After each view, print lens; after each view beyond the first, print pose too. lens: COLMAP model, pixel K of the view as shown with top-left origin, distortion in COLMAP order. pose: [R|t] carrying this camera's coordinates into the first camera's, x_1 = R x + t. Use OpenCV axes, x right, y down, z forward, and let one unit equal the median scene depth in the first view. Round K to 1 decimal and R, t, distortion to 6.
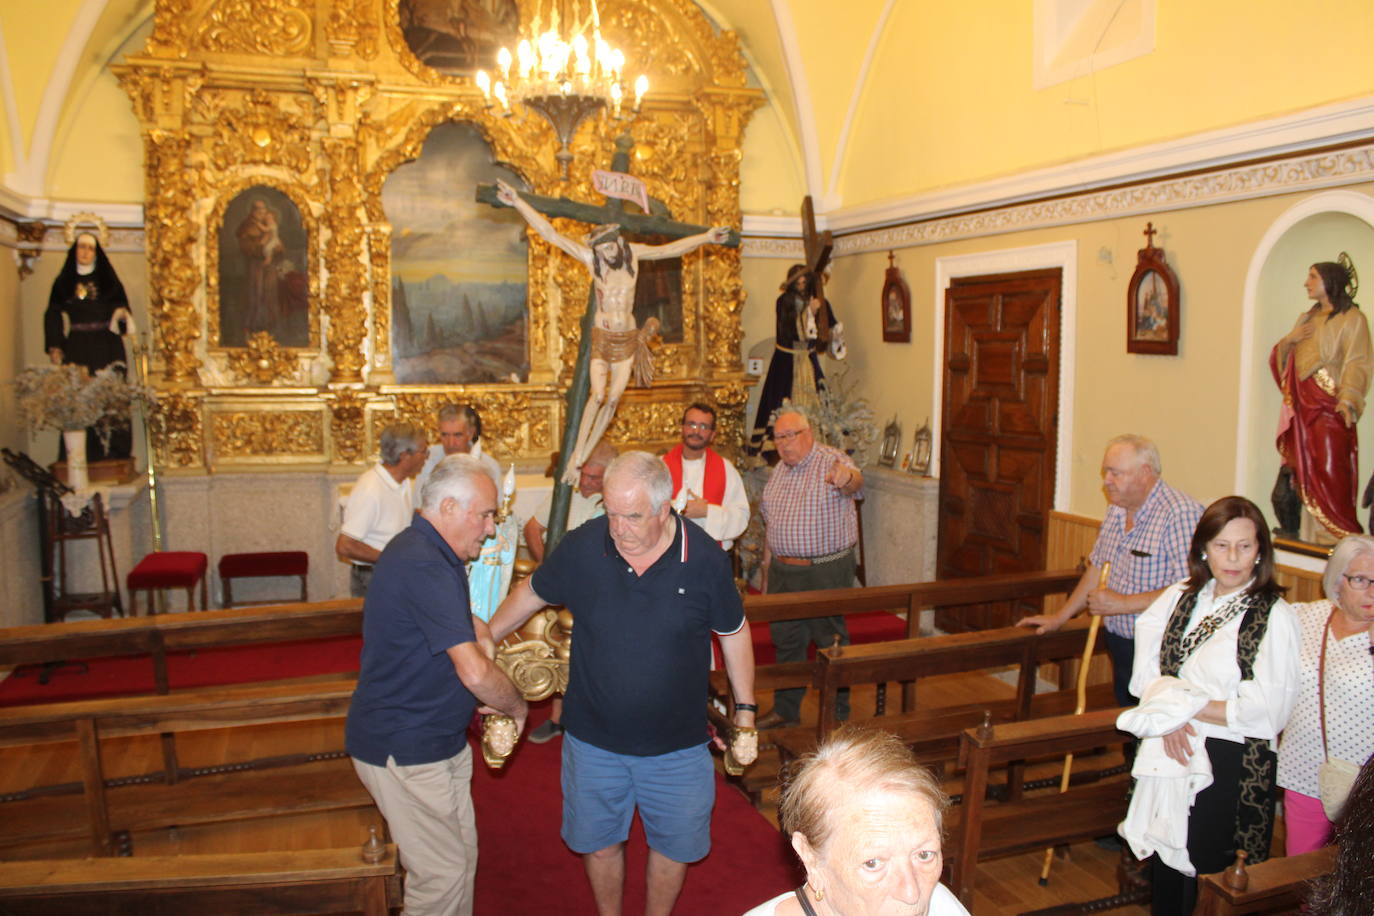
lens RADIAL K [[1144.5, 0, 687.0], [0, 1144.5, 458.0], [0, 0, 1]] dist [-0.166450, 0.150886]
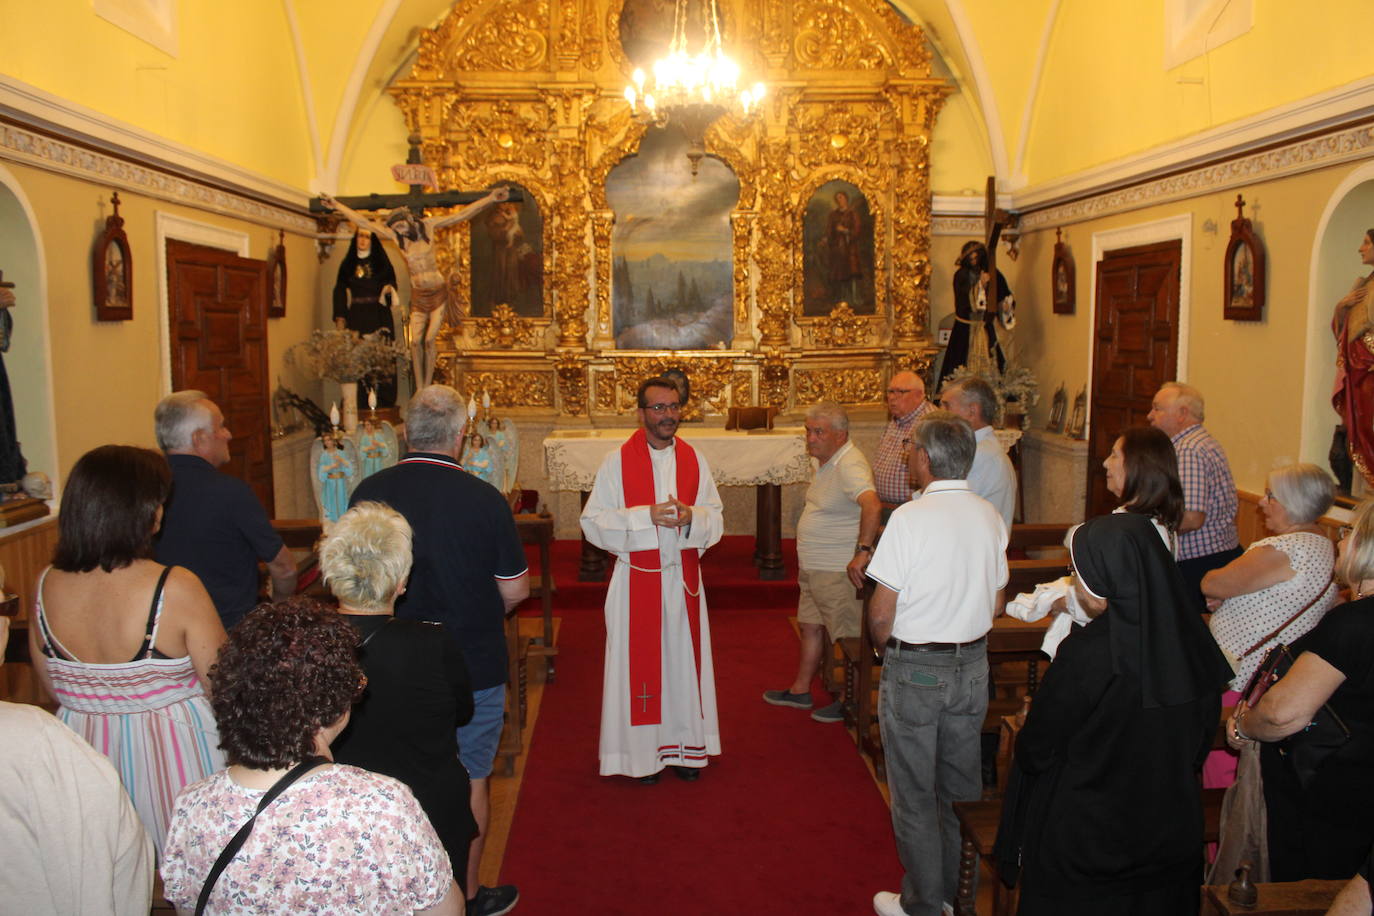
lens RADIAL K [[1144.5, 0, 687.0], [0, 1144.5, 458.0], [0, 0, 1]] dist [-0.166450, 0.150886]
pose [[0.959367, 0.030970, -0.280455, 0.150796], [-0.026120, 0.999438, 0.021017, 0.020438], [0.280949, -0.012838, 0.959637, -0.106824]]
